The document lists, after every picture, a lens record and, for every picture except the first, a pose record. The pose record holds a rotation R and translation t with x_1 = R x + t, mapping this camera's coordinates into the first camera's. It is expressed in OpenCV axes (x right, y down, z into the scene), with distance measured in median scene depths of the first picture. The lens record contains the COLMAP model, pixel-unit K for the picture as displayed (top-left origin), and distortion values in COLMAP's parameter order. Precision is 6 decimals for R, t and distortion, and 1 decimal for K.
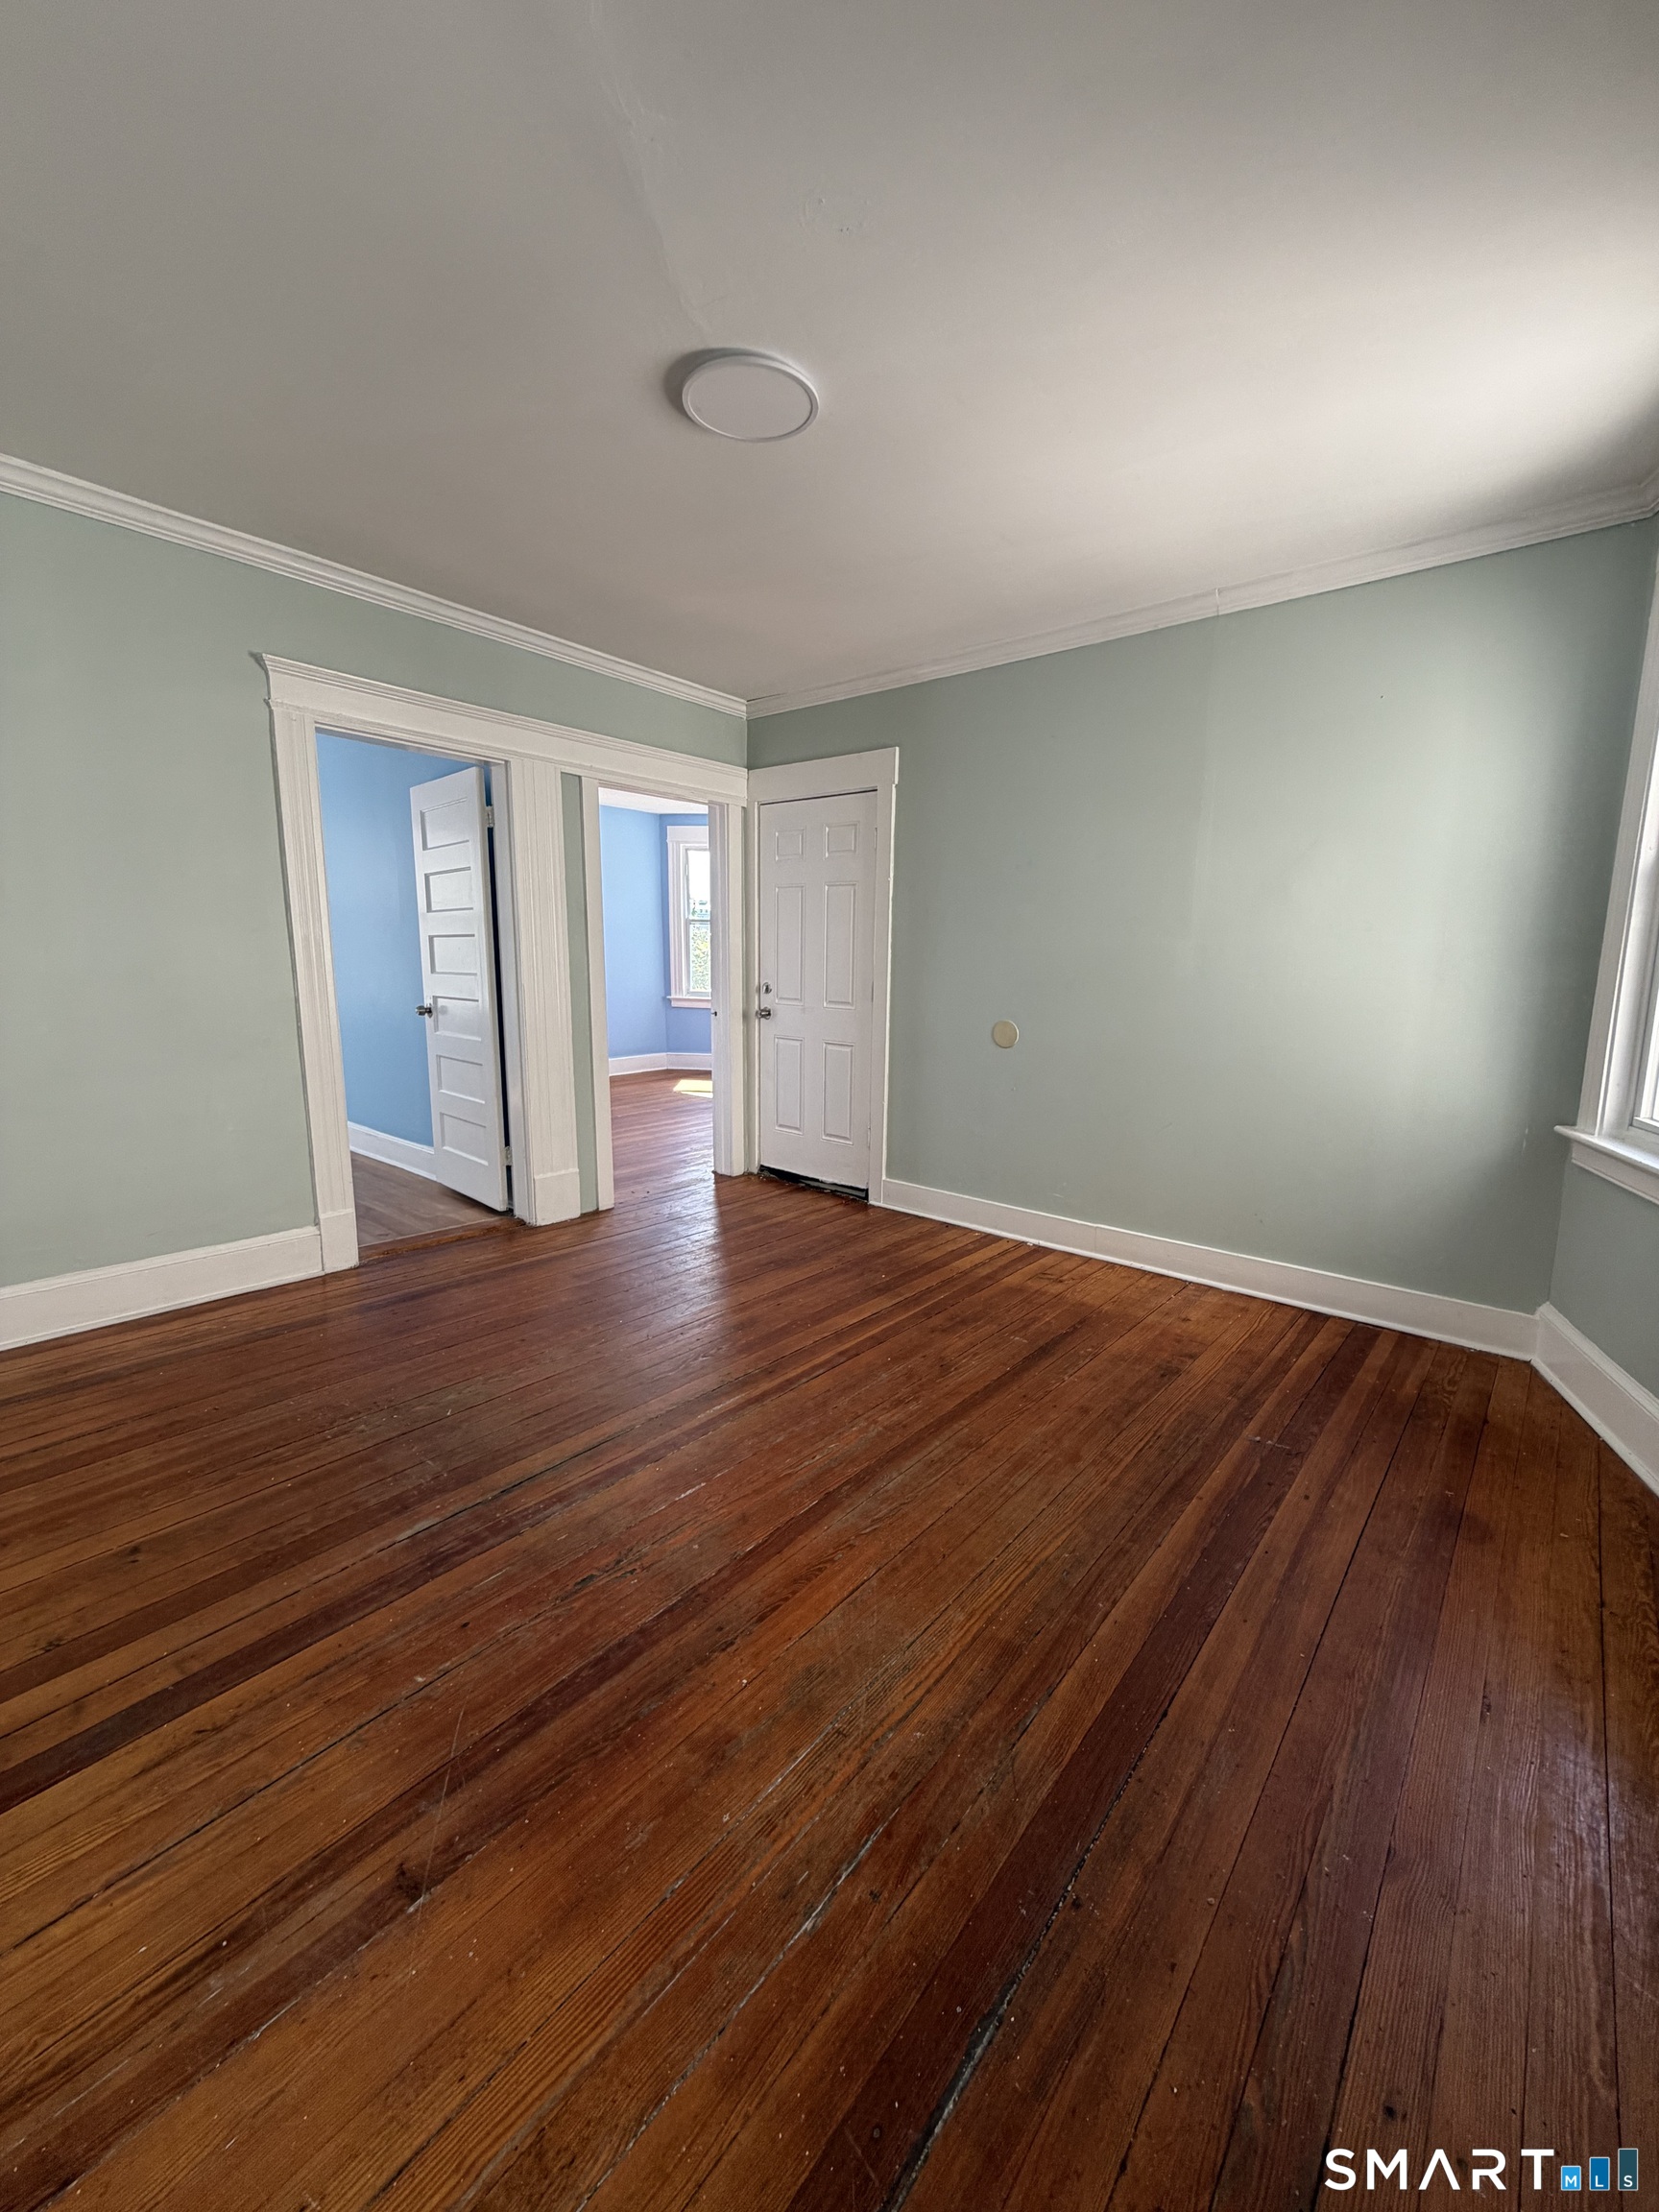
lens RADIAL K [[879.2, 0, 836.5], [0, 879.2, 1102.1], [0, 0, 1]] dist [0.000831, 0.000250]
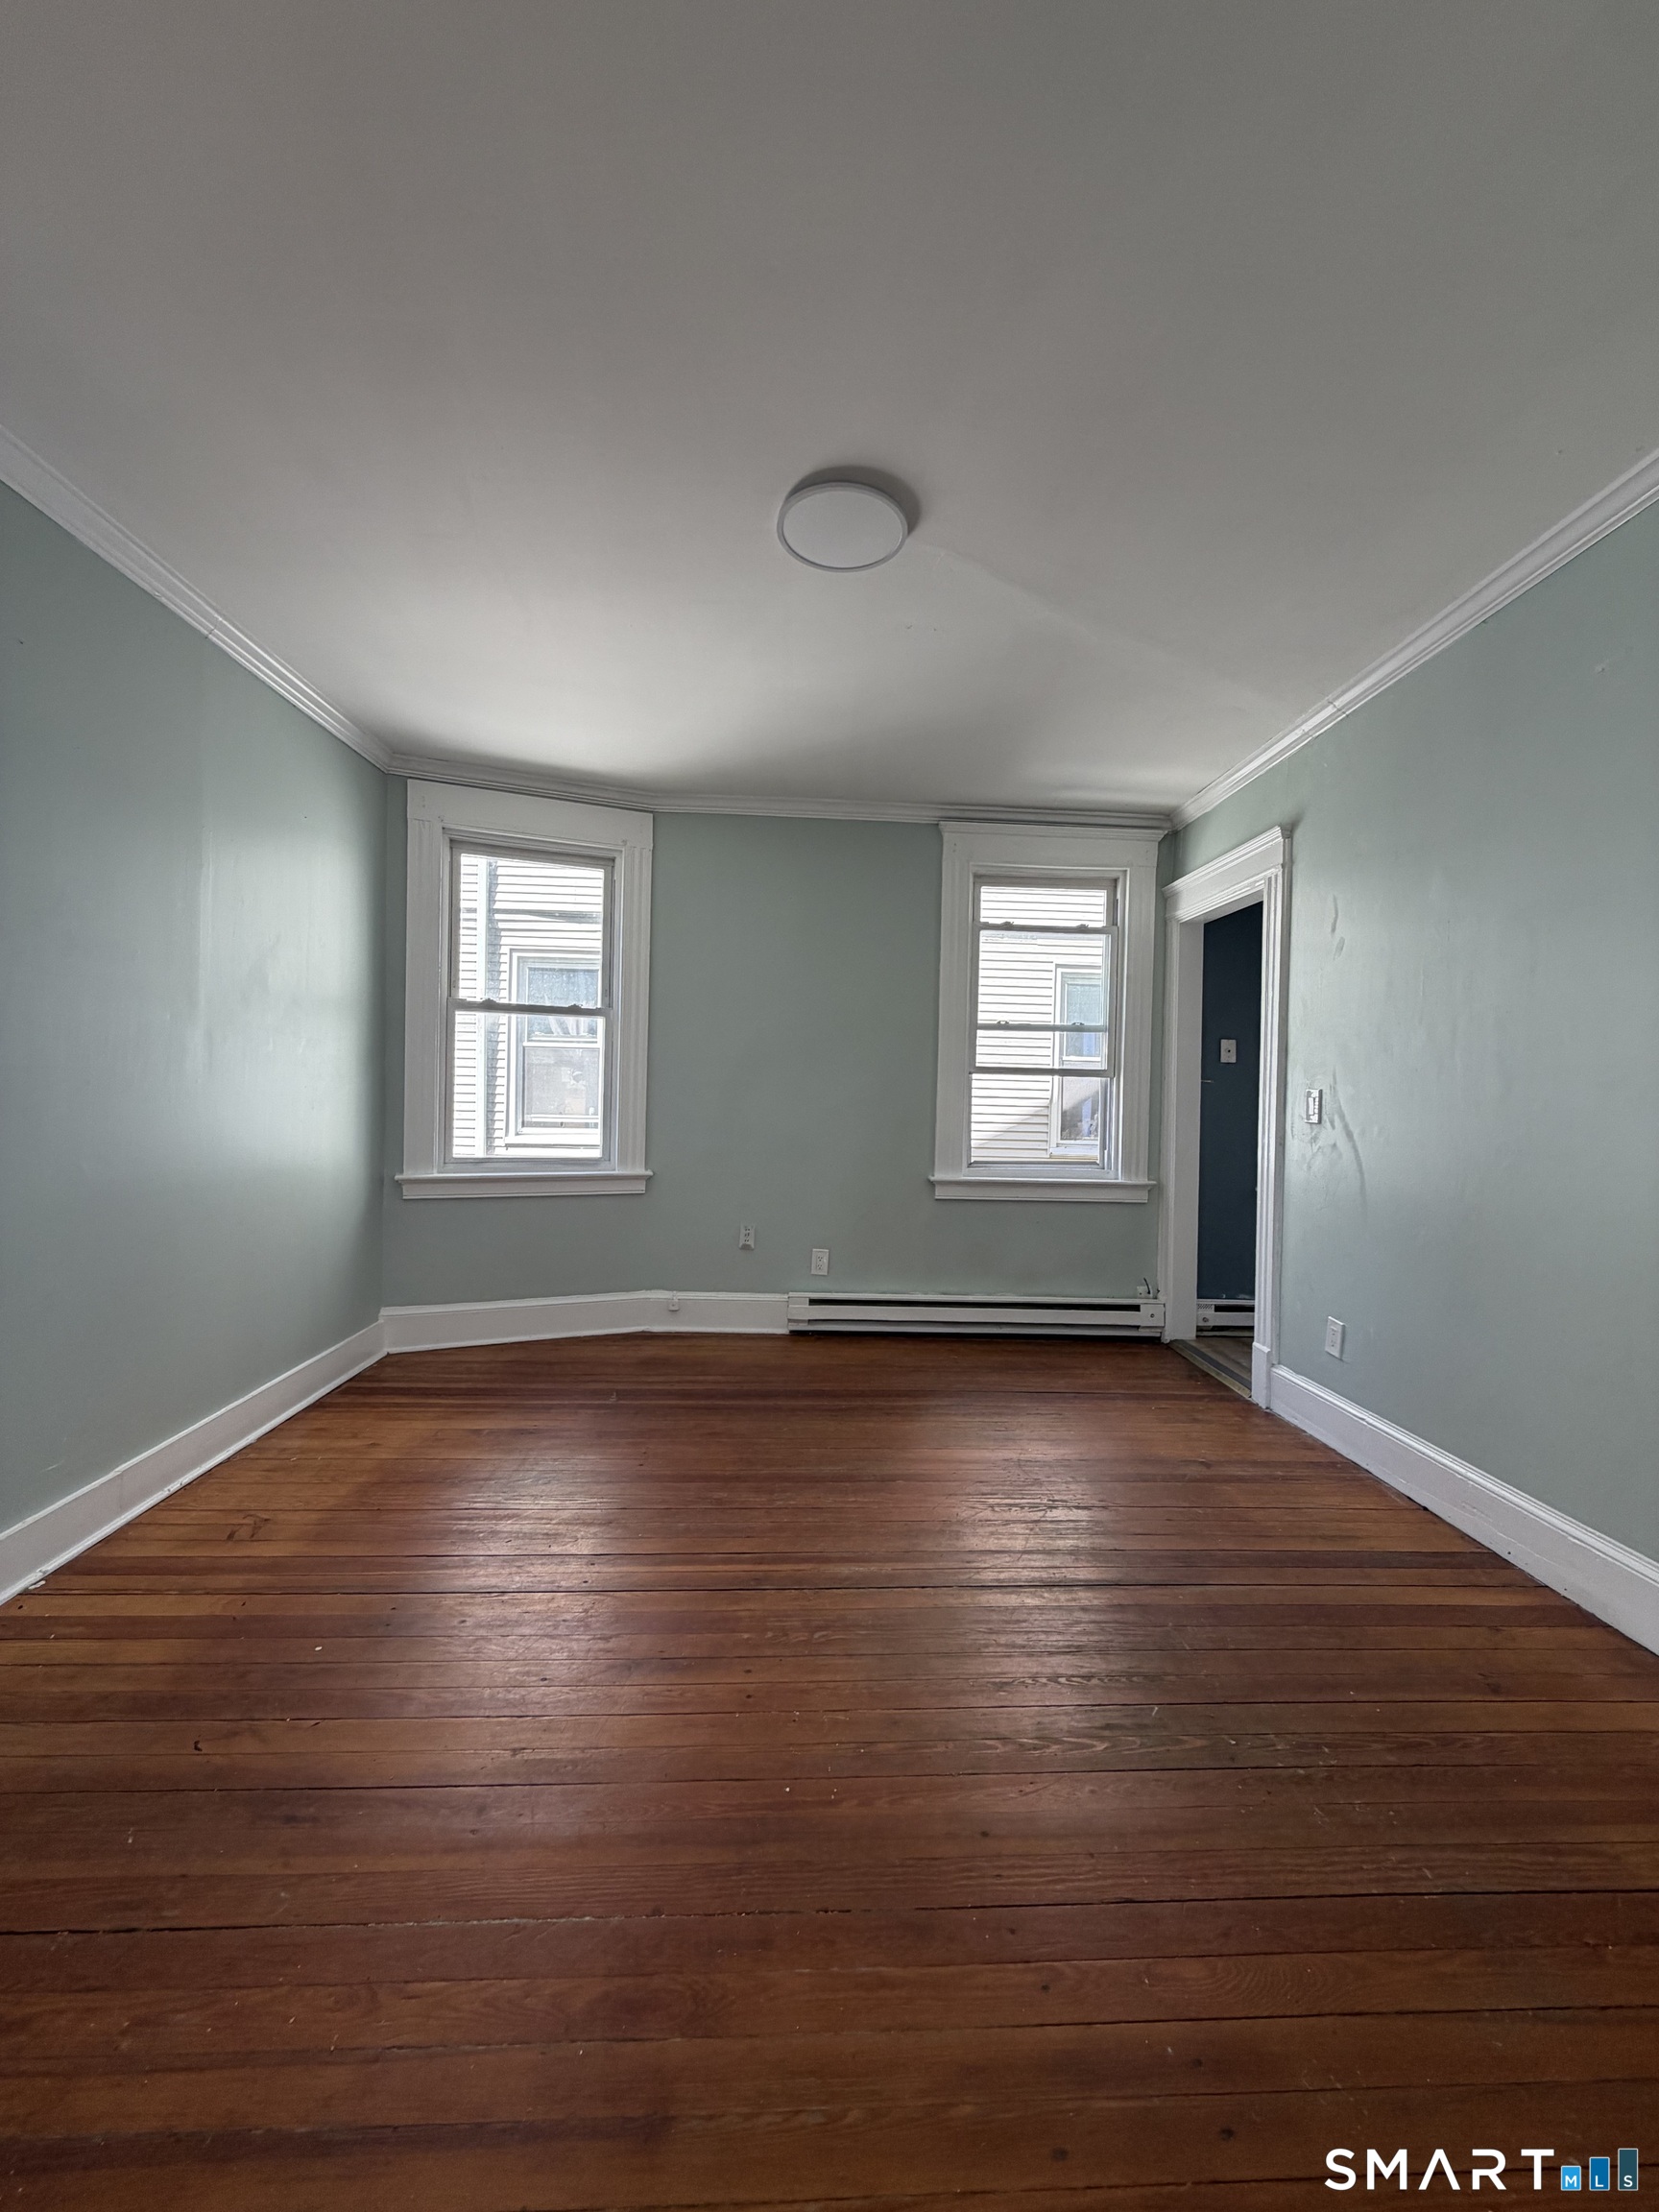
lens RADIAL K [[879.2, 0, 836.5], [0, 879.2, 1102.1], [0, 0, 1]] dist [0.000831, 0.000250]
pose [[-0.673315, -0.036375, 0.738461, -0.682823], [0.093771, 0.986522, 0.134092, -0.209099], [-0.733386, 0.159532, -0.660829, 1.395689]]
